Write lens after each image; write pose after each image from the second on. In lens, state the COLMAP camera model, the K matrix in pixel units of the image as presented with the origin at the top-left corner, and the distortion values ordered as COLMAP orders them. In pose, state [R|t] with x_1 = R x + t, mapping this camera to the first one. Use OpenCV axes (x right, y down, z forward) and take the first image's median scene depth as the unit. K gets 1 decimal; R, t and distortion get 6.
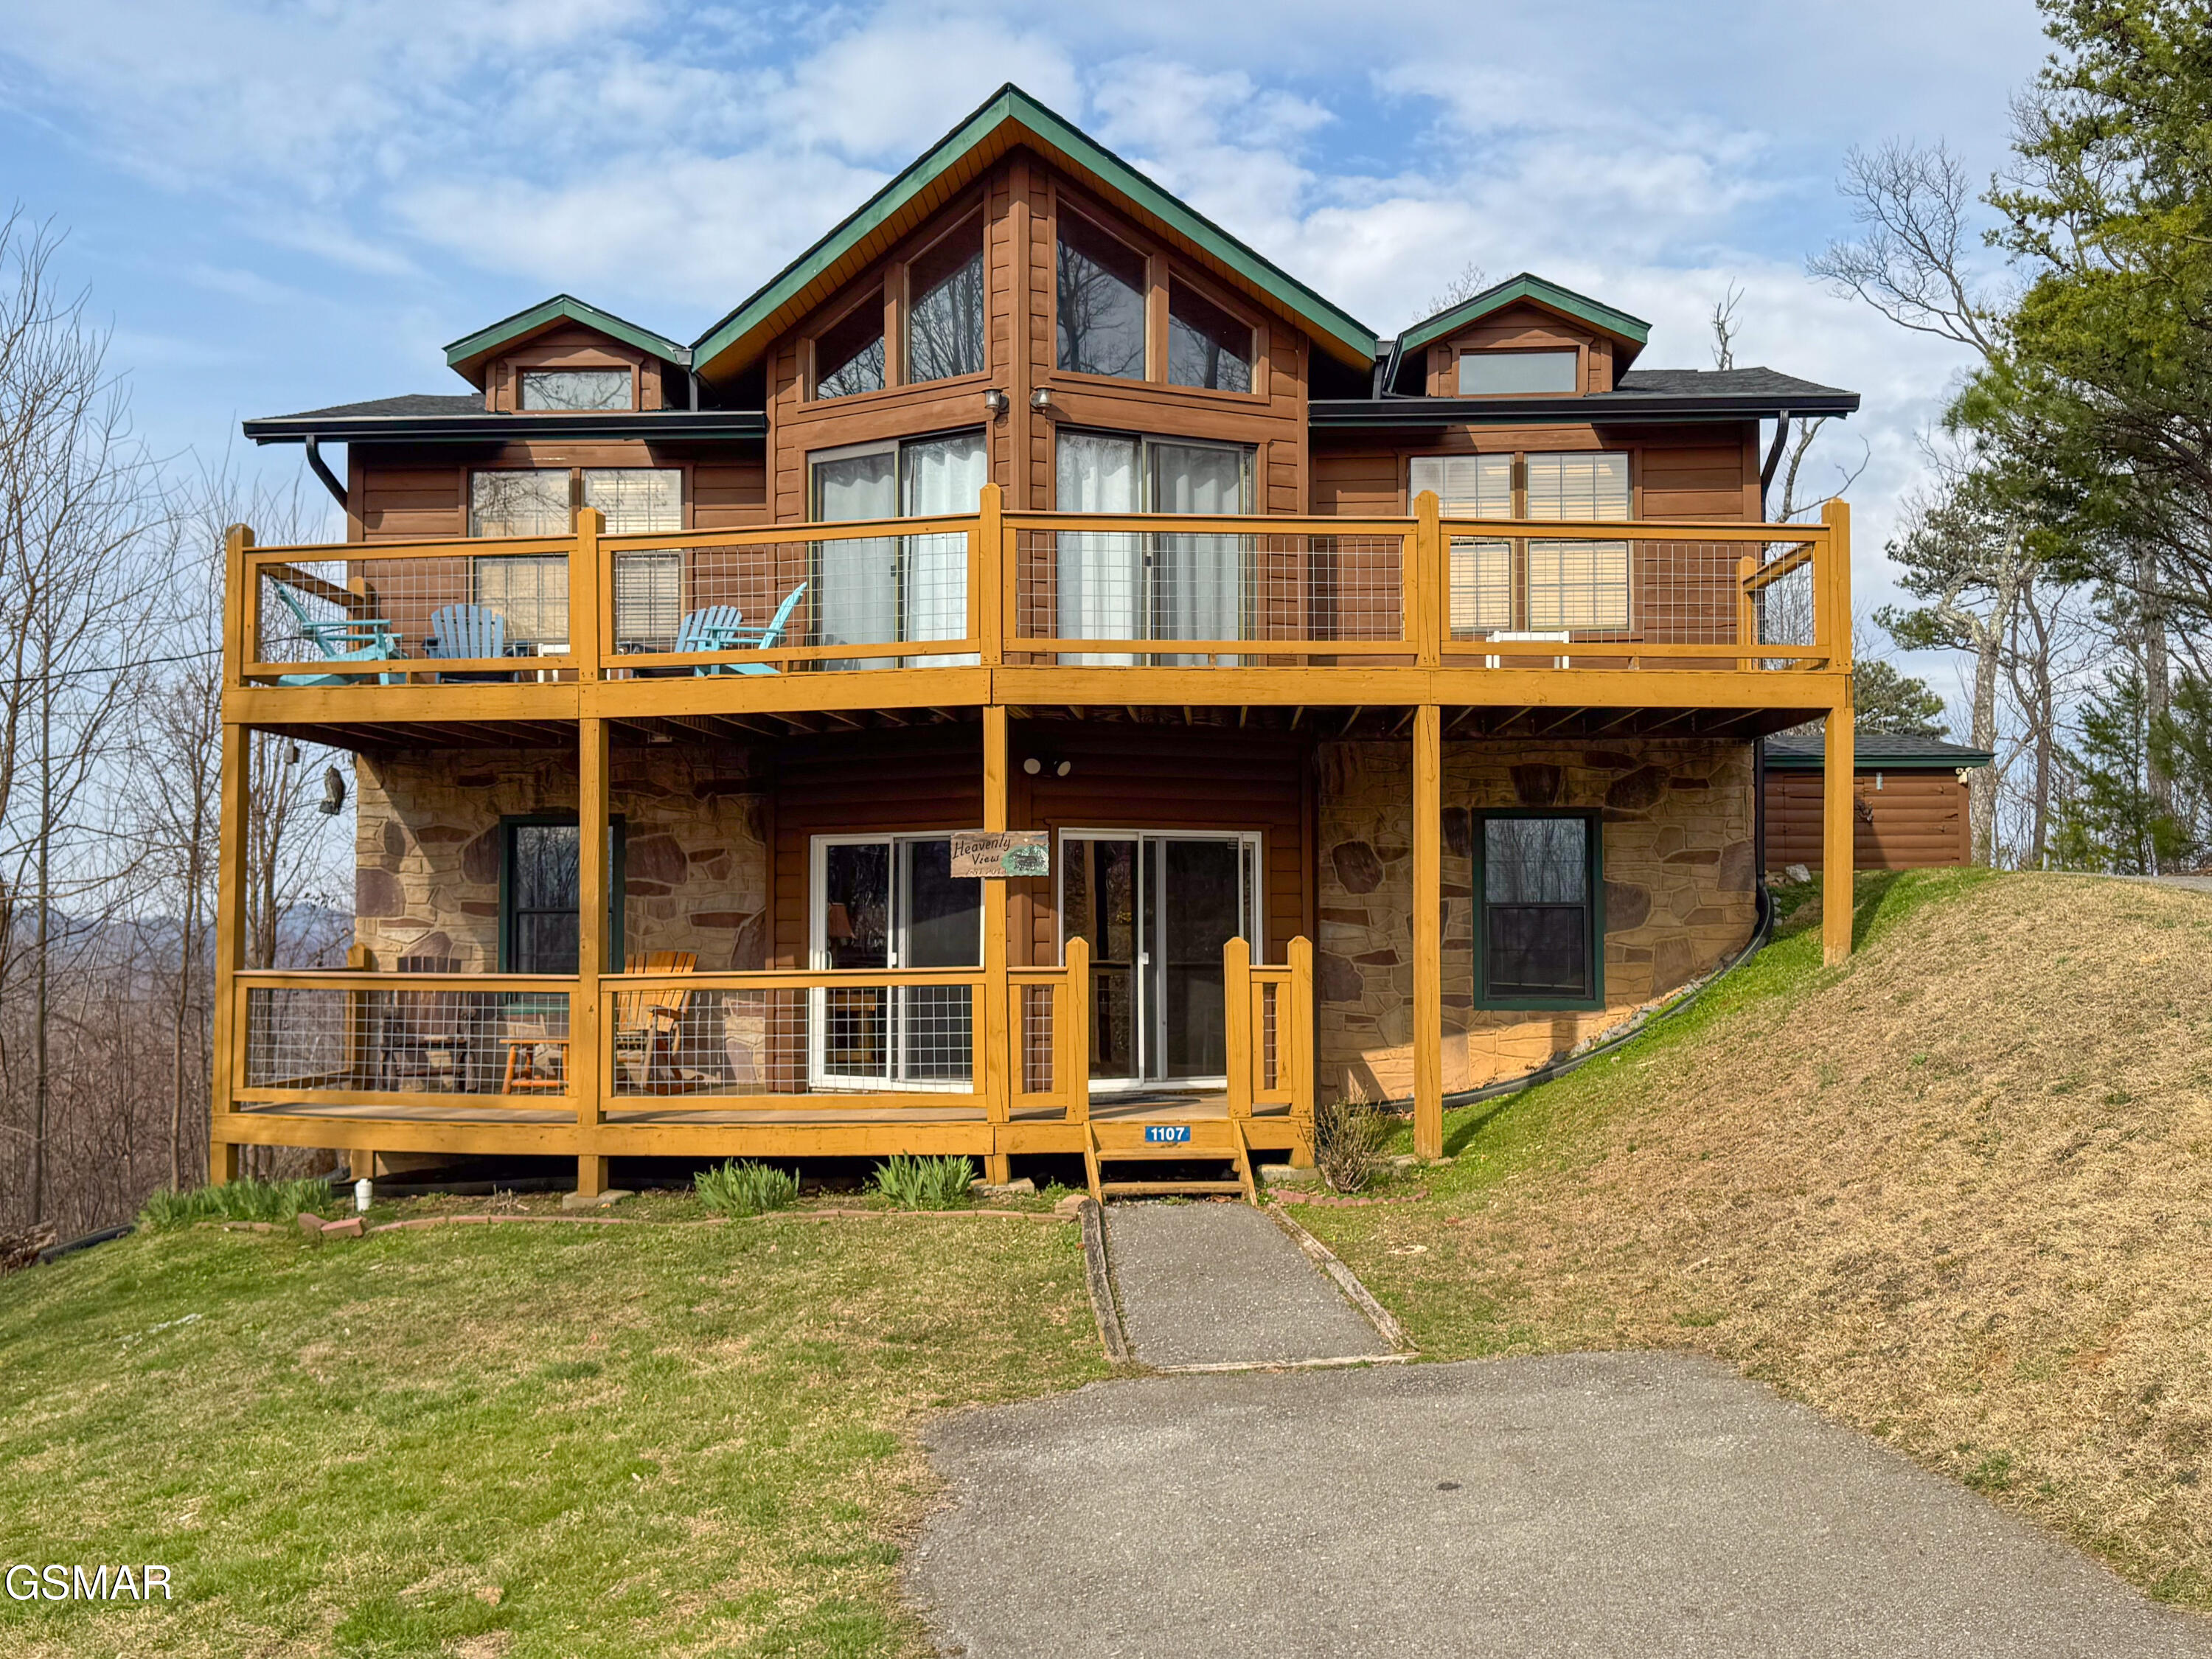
lens RADIAL K [[2139.7, 0, 1106.0], [0, 2139.7, 829.5], [0, 0, 1]] dist [0.125335, -0.001022]
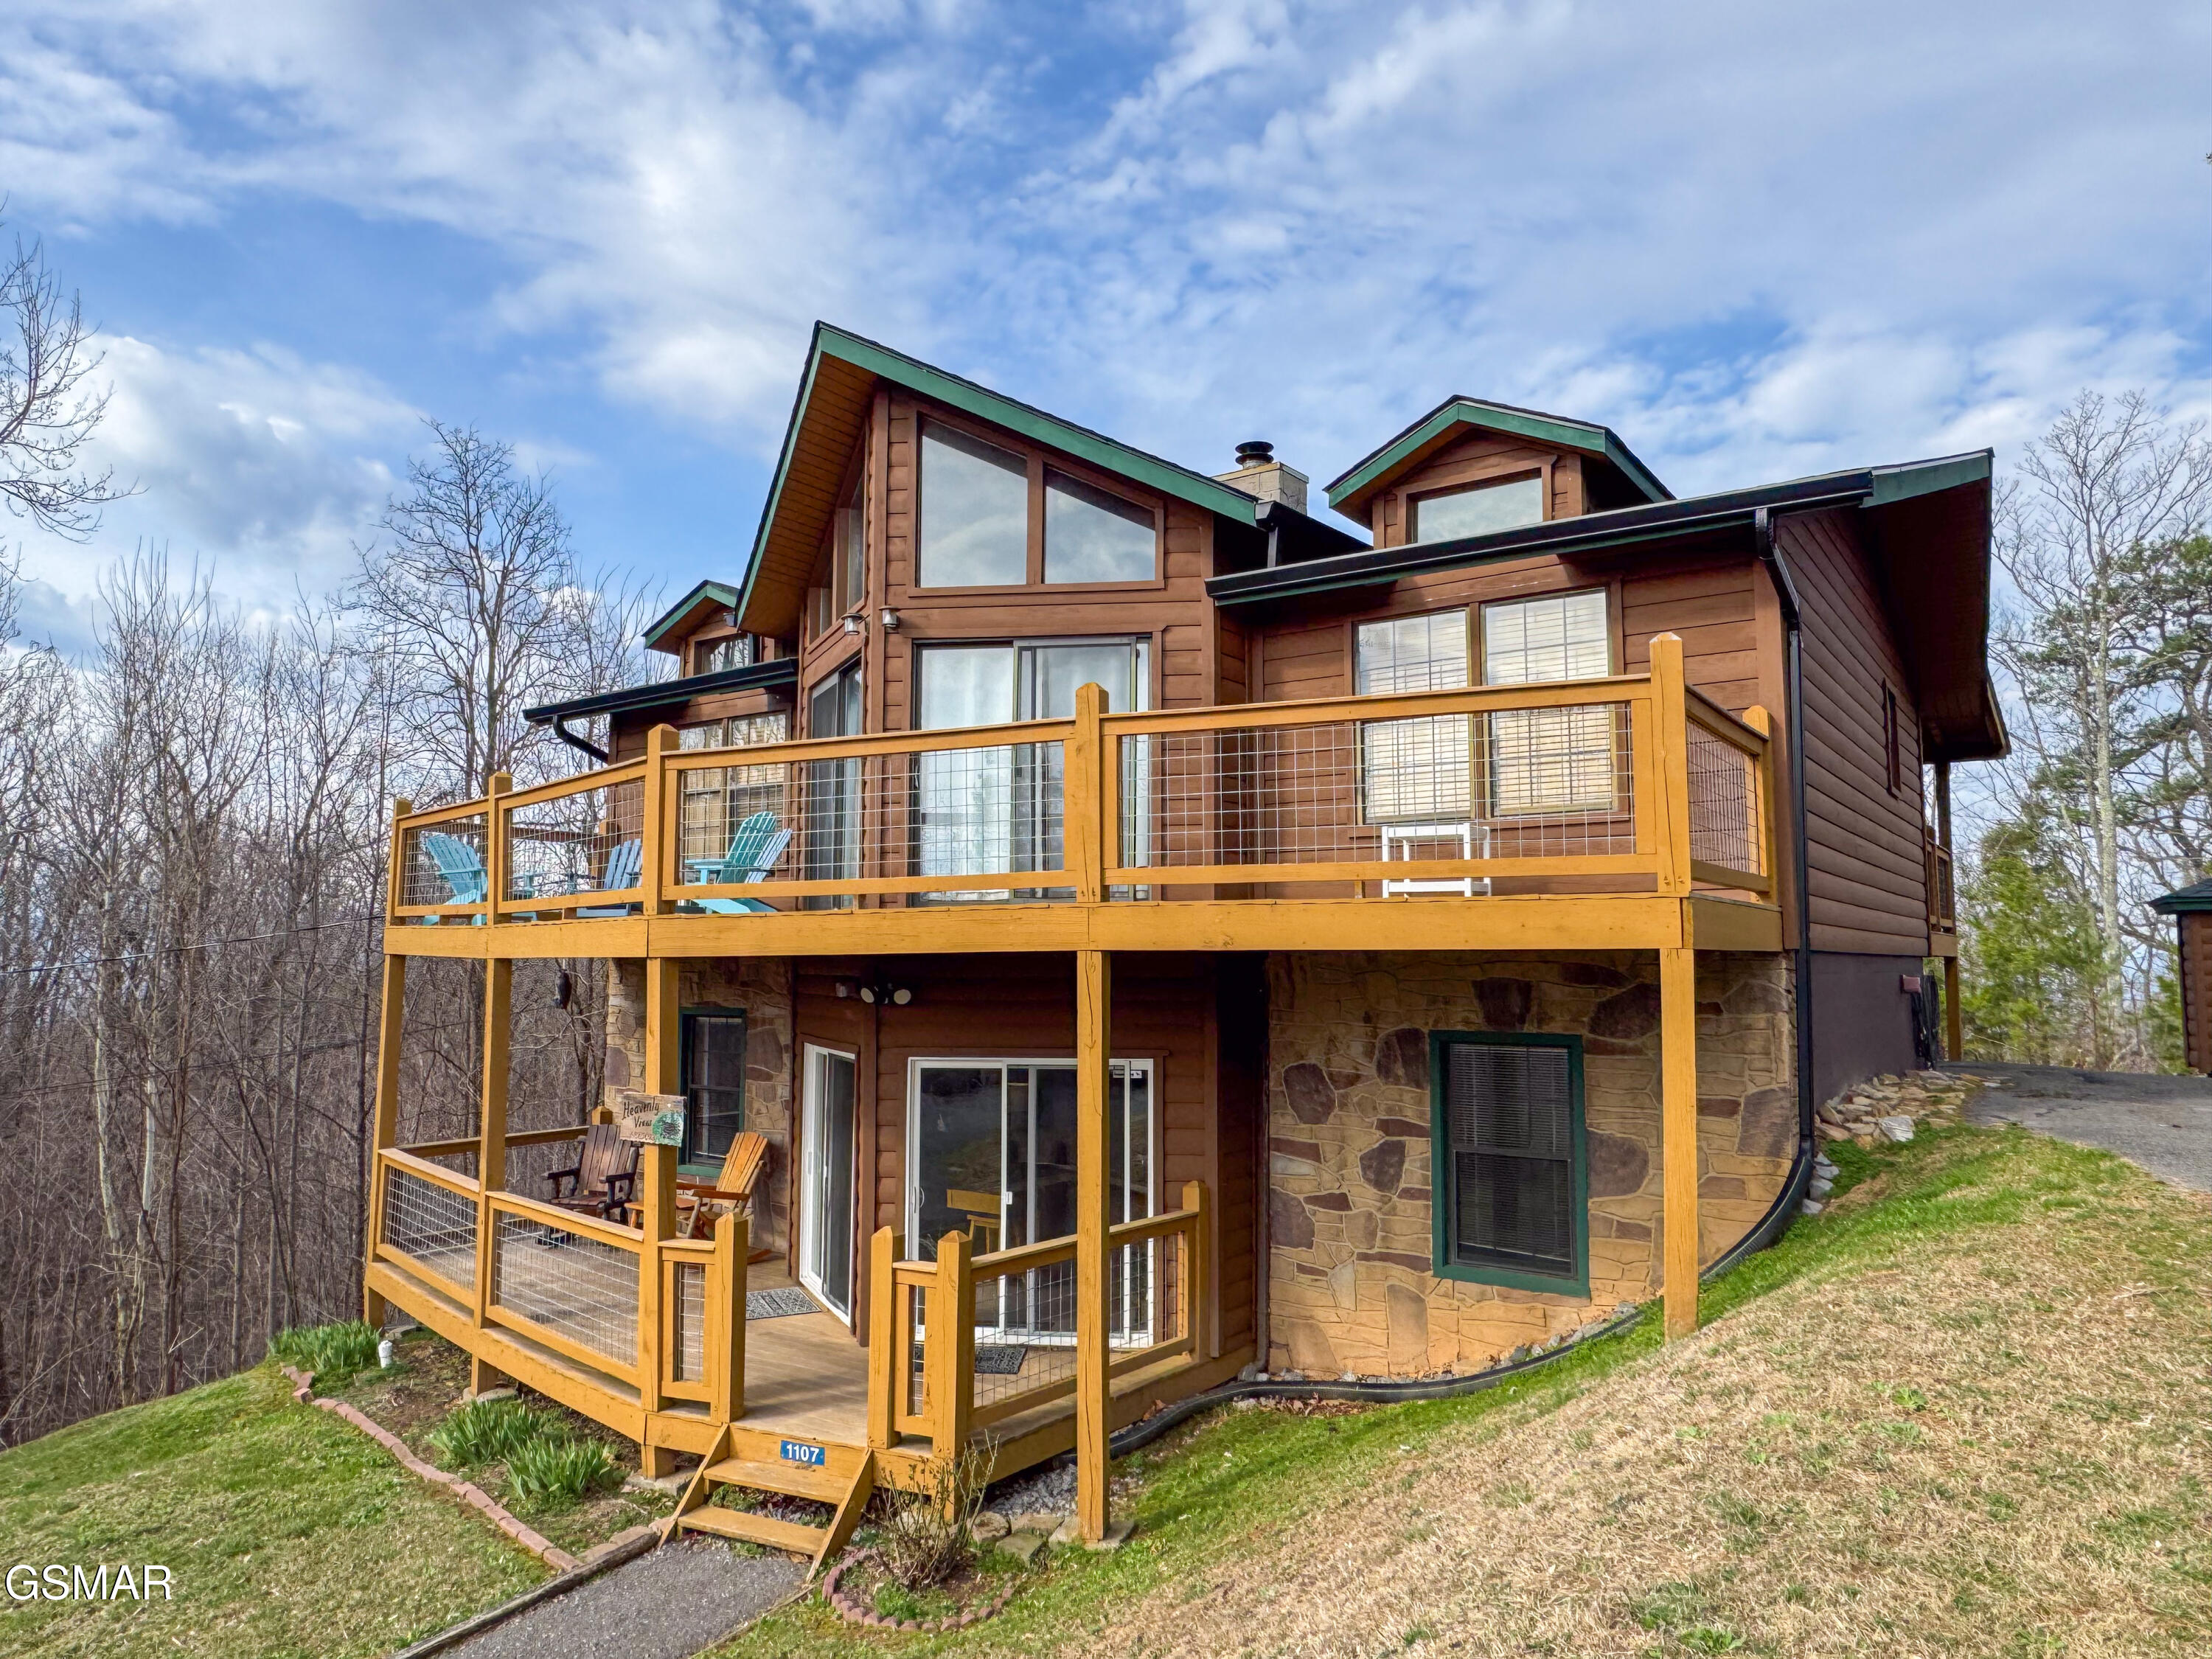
lens RADIAL K [[1416.8, 0, 1106.0], [0, 1416.8, 829.5], [0, 0, 1]] dist [0.005324, 0.000167]
pose [[0.843266, -0.044199, -0.535675, 0.373440], [0.021308, 0.998579, -0.048850, -0.065690], [0.537073, 0.029779, 0.843010, 0.475745]]
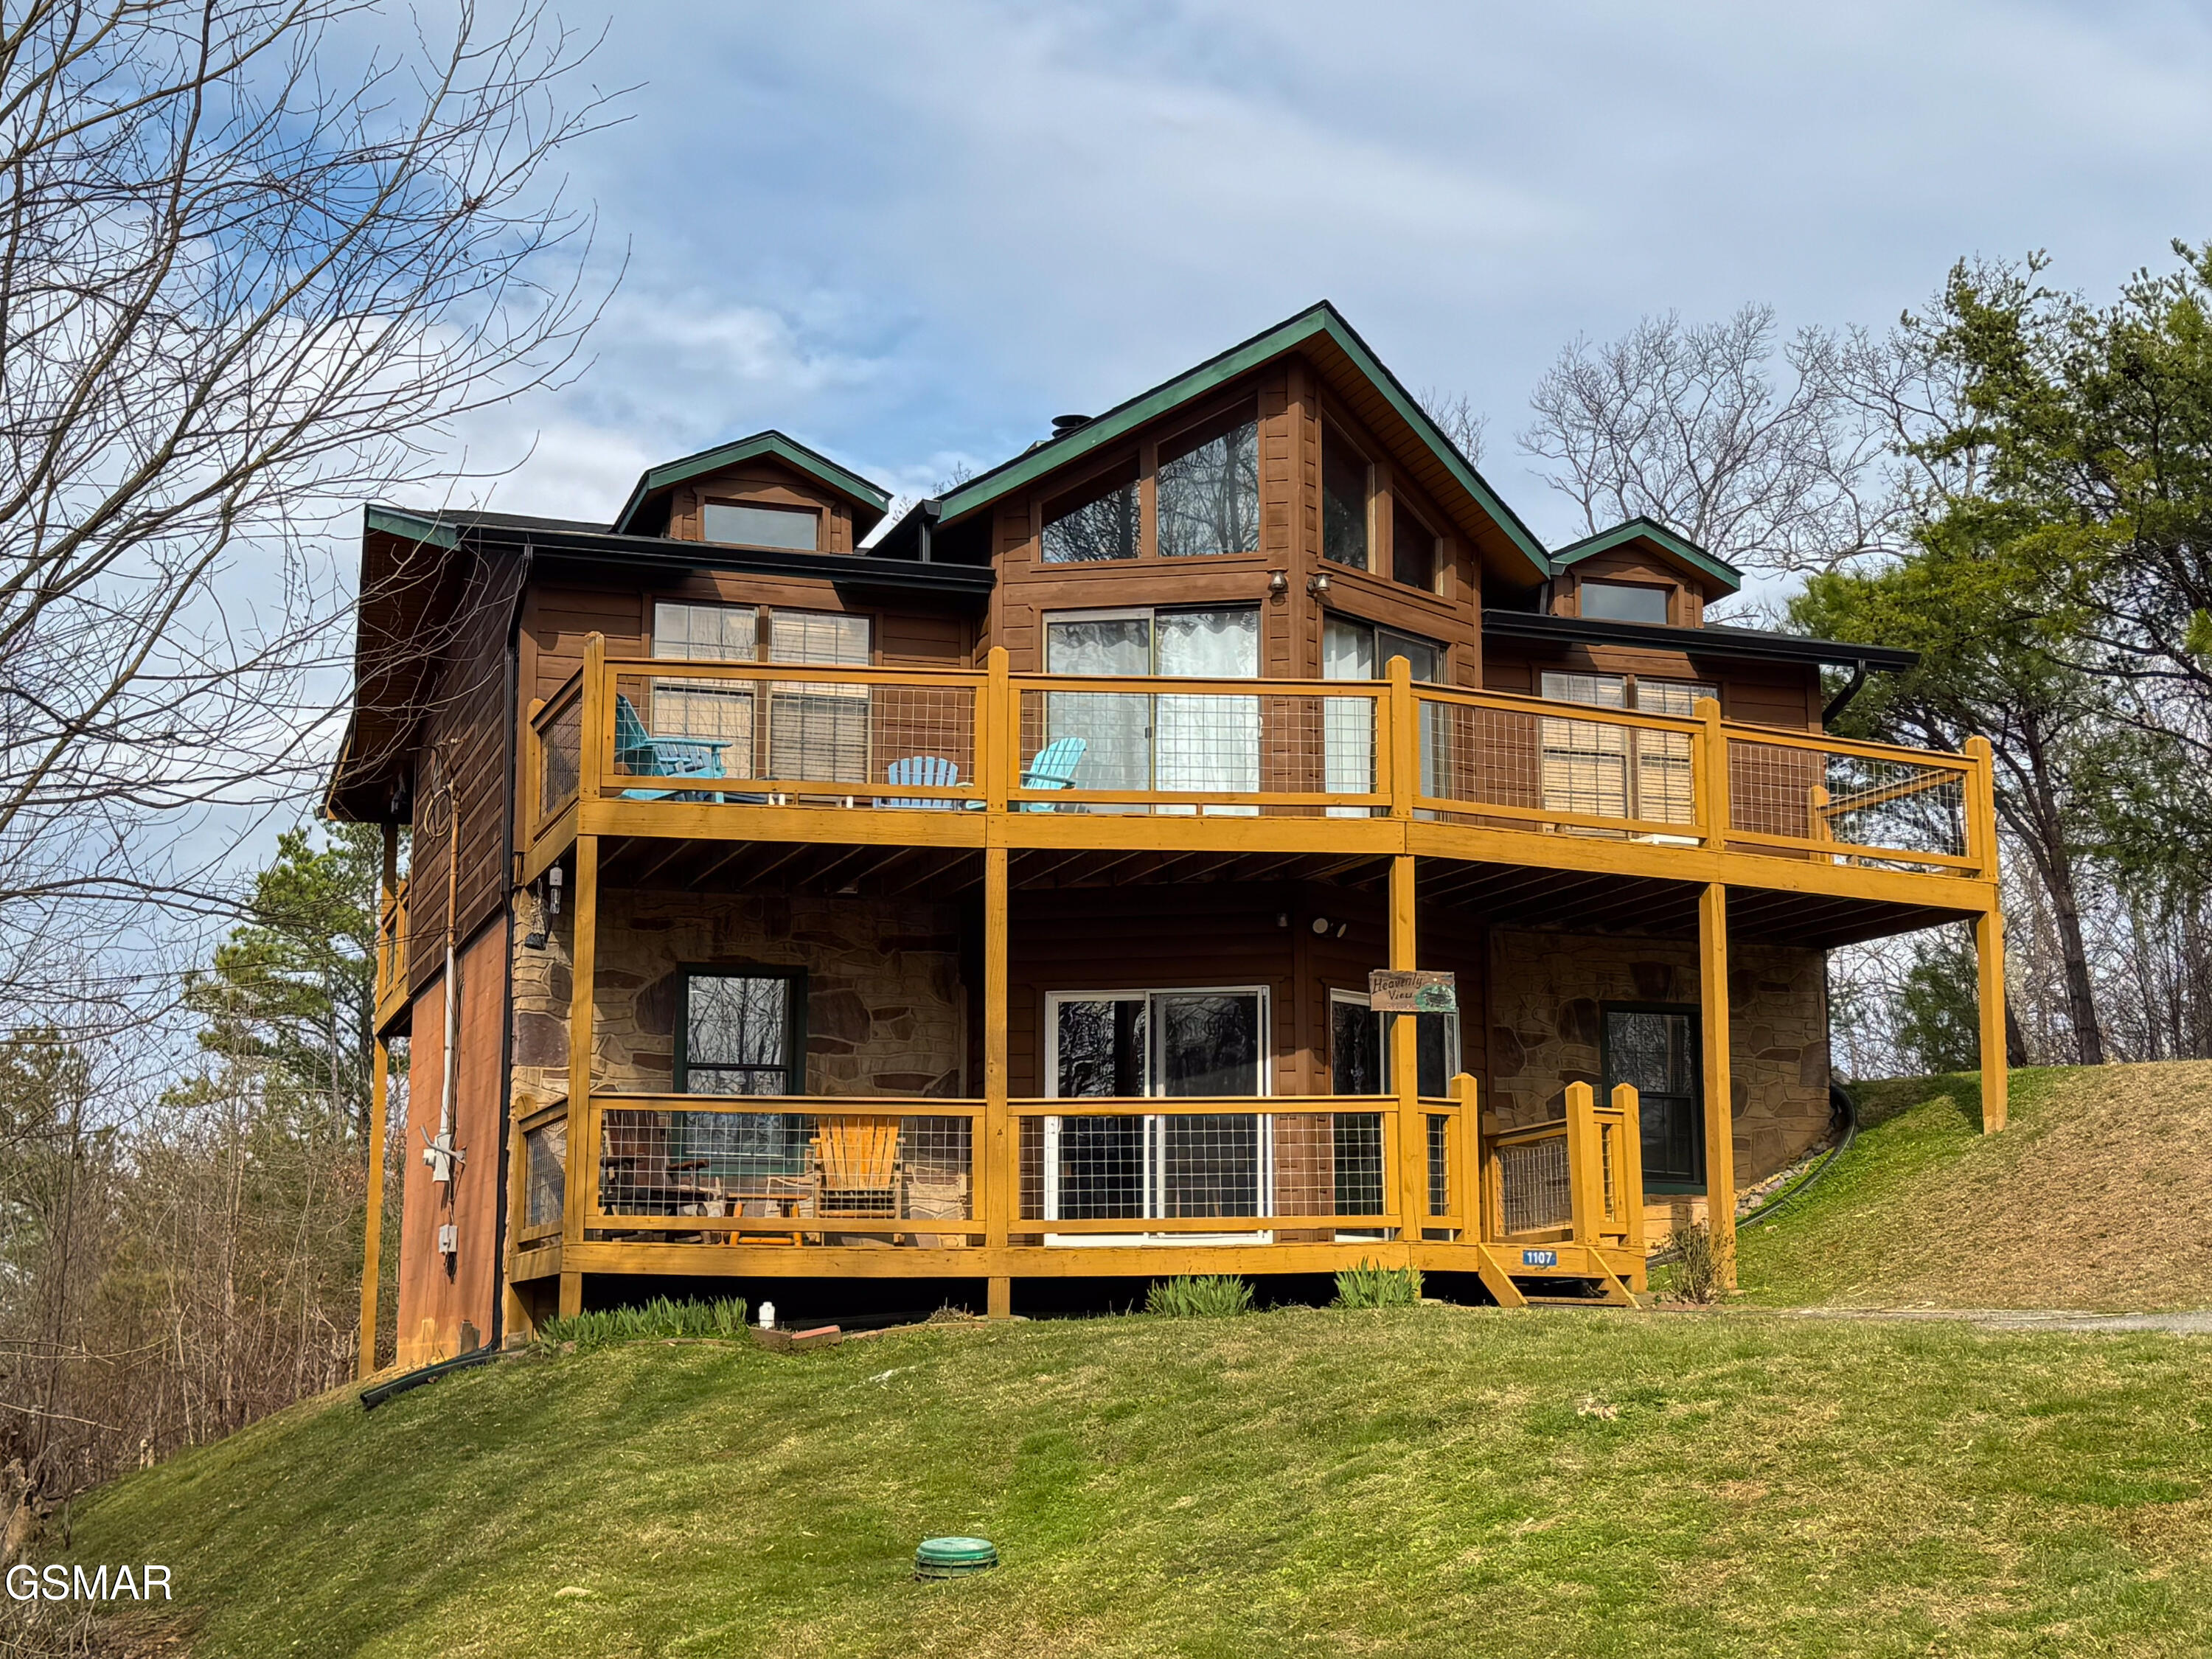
lens RADIAL K [[2971.3, 0, 1106.0], [0, 2971.3, 829.5], [0, 0, 1]] dist [0.105224, -0.007853]
pose [[0.924553, 0.068827, 0.374785, -0.625668], [-0.019961, 0.990950, -0.132741, 0.109162], [-0.380529, 0.115245, 0.917560, -0.271514]]
